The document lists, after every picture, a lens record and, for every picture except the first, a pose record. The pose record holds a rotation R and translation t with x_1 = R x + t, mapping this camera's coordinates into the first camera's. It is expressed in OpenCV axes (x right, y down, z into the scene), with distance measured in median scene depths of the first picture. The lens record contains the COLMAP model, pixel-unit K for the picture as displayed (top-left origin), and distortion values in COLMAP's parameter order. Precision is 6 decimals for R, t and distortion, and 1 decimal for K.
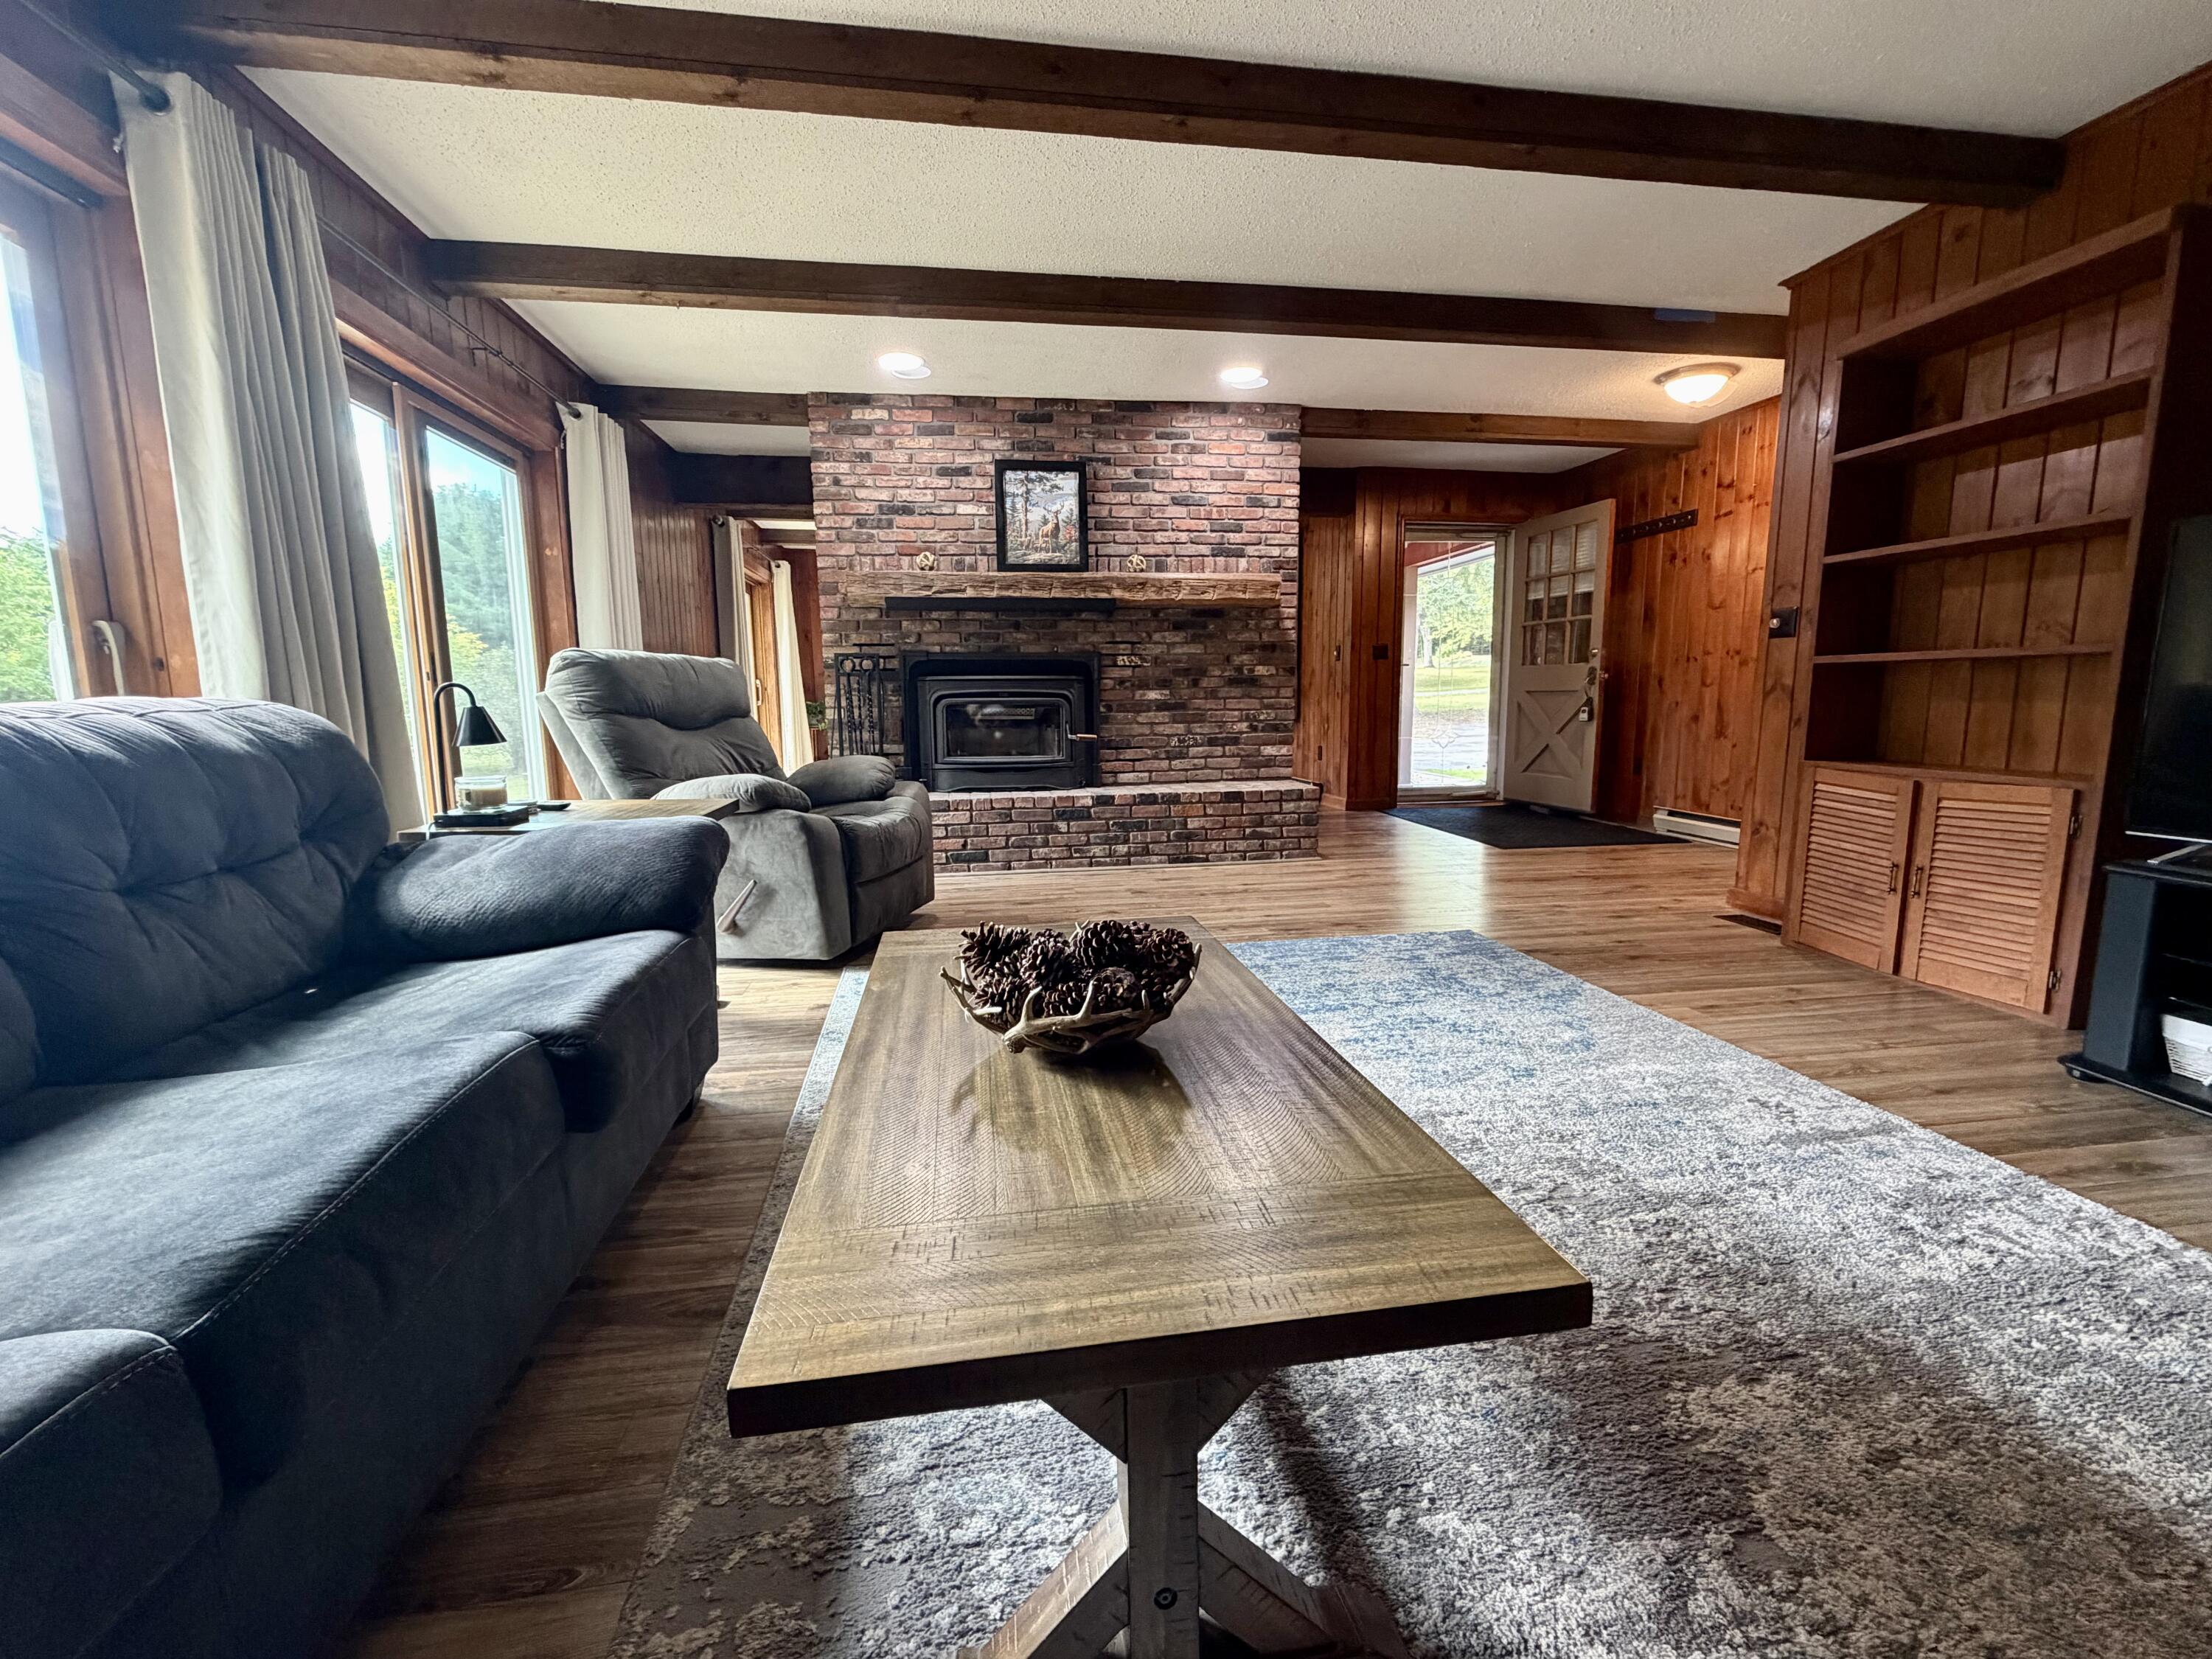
lens RADIAL K [[928.1, 0, 1106.0], [0, 928.1, 829.5], [0, 0, 1]] dist [-0.001975, 0.000031]
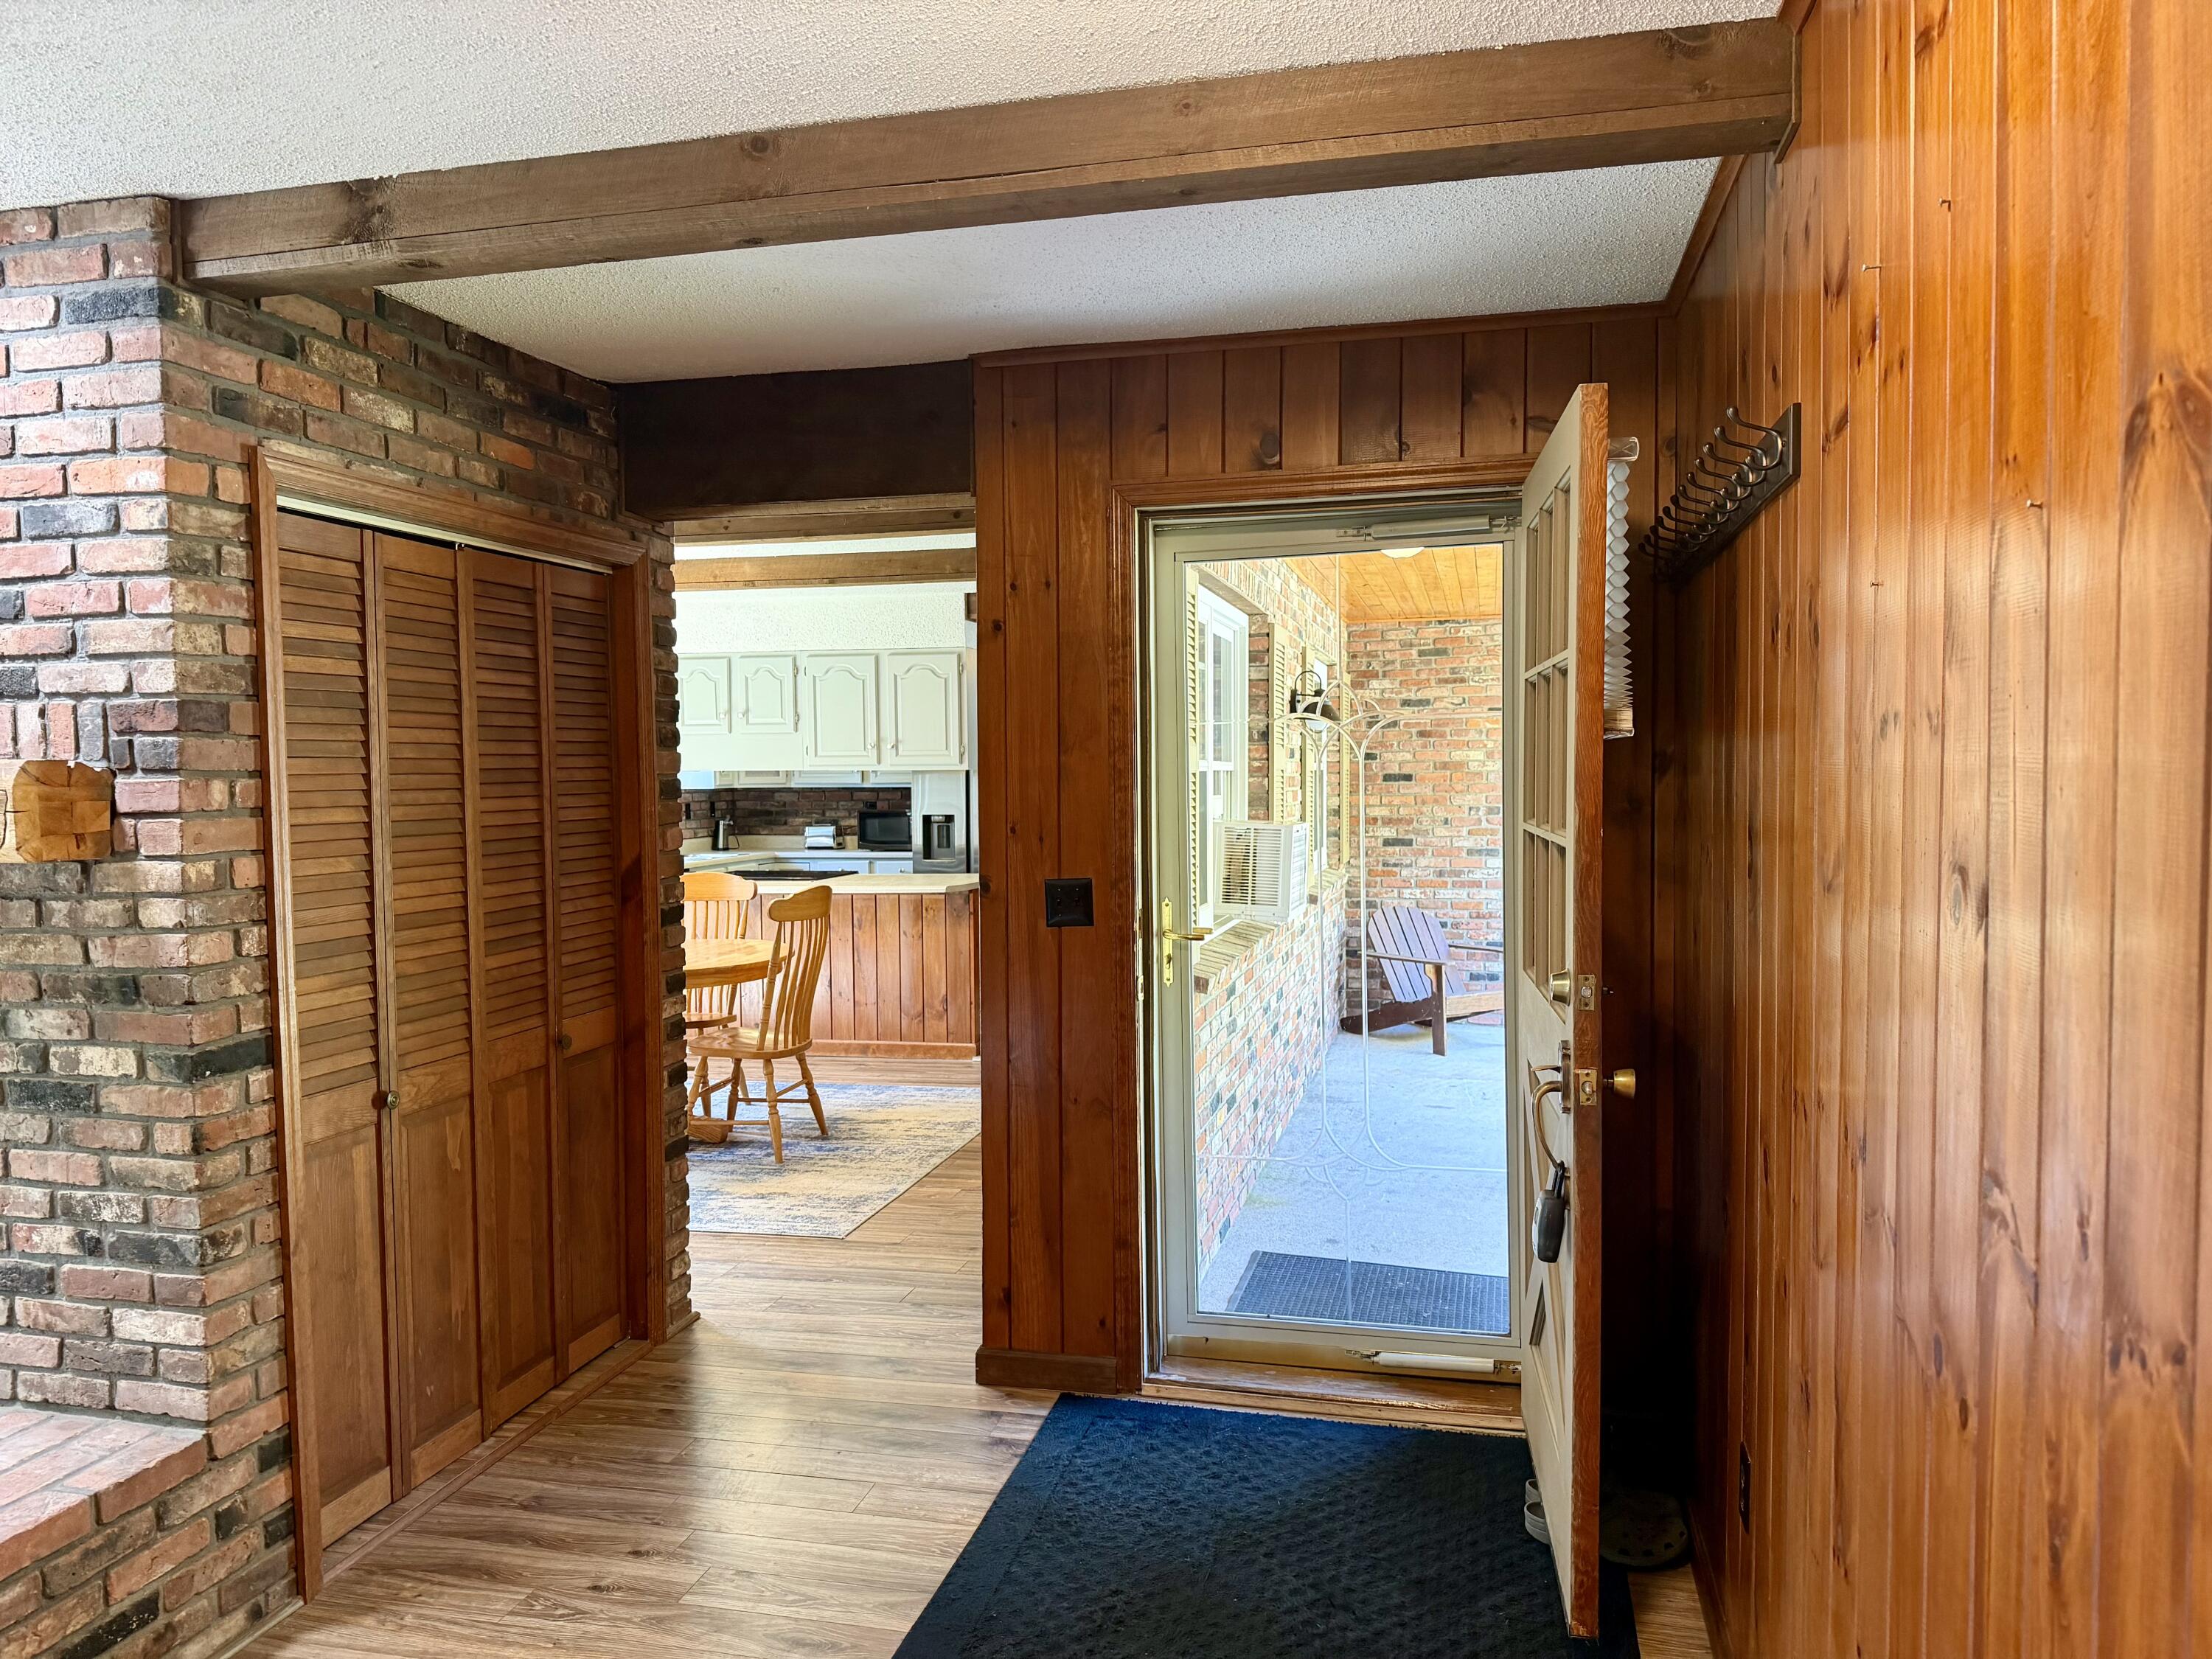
lens RADIAL K [[1537.5, 0, 1117.7], [0, 1537.5, 838.6], [0, 0, 1]] dist [-0.001759, -0.004035]
pose [[0.924166, 0.018888, -0.381524, 0.705226], [-0.052887, 0.995485, -0.078825, -0.235923], [0.378312, 0.093025, 0.920992, 0.700919]]
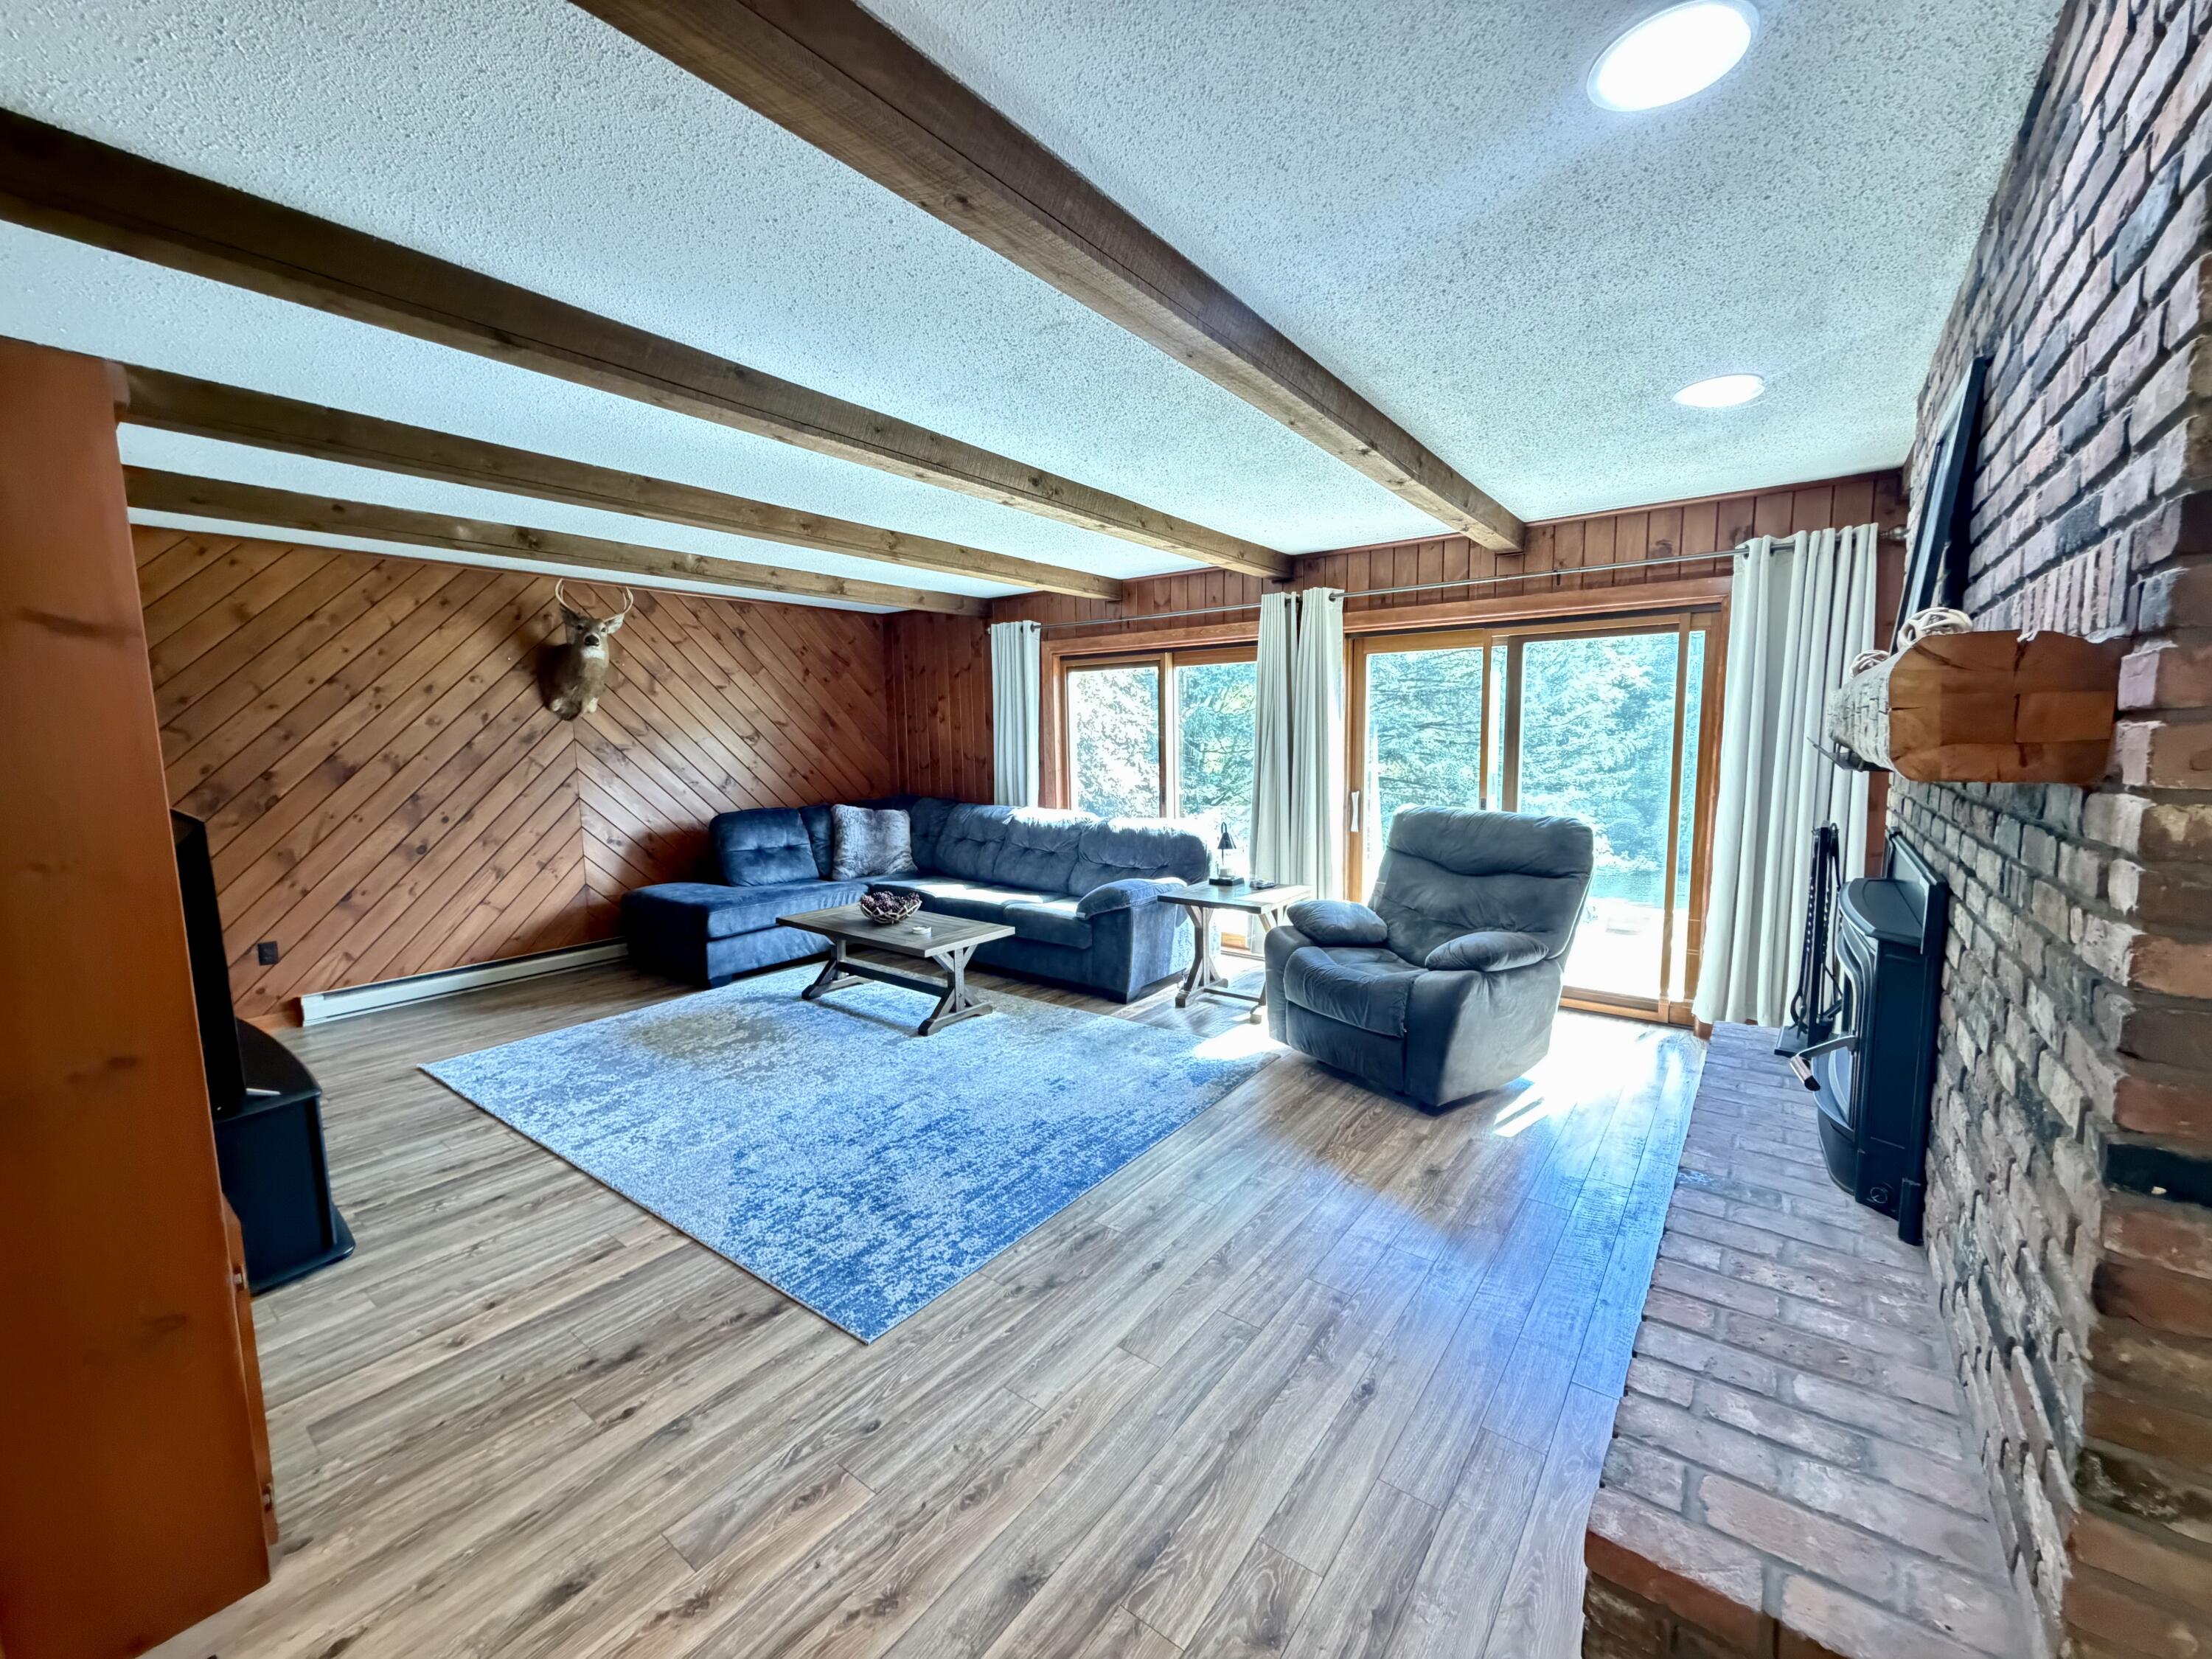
lens RADIAL K [[880.1, 0, 1101.3], [0, 880.1, 828.0], [0, 0, 1]] dist [0.000408, -0.000235]
pose [[-0.723145, 0.095333, -0.684086, 0.467660], [-0.076219, 0.973366, 0.216218, -0.267735], [0.686478, 0.208497, -0.696618, 1.040477]]
